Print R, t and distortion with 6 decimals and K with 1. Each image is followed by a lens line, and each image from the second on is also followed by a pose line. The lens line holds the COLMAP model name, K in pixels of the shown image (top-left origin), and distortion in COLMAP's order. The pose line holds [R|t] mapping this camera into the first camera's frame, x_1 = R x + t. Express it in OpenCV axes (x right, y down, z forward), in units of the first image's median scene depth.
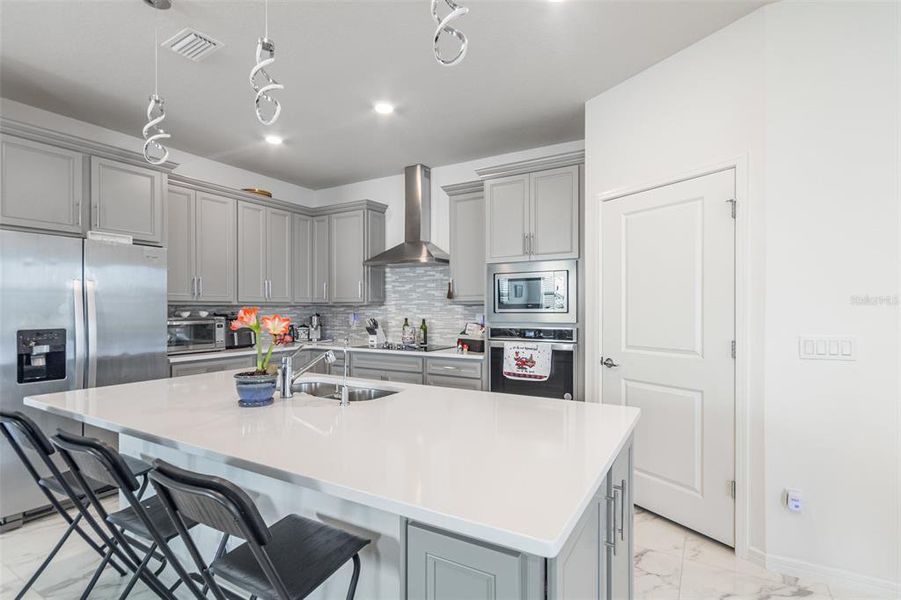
lens RADIAL K [[440.5, 0, 452.6], [0, 440.5, 309.0], [0, 0, 1]] dist [-0.000793, -0.000016]
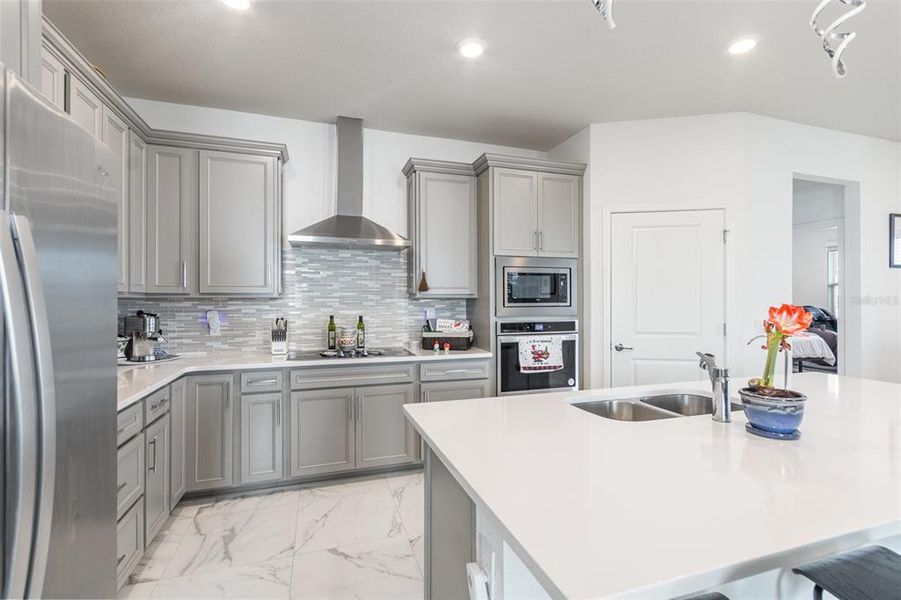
lens RADIAL K [[414.8, 0, 454.0], [0, 414.8, 300.7], [0, 0, 1]] dist [0.000685, 0.000129]
pose [[0.653151, 0.002874, 0.757223, -0.683241], [0.002011, 0.999983, -0.005530, -0.000255], [-0.757225, 0.005135, 0.653133, 0.507949]]
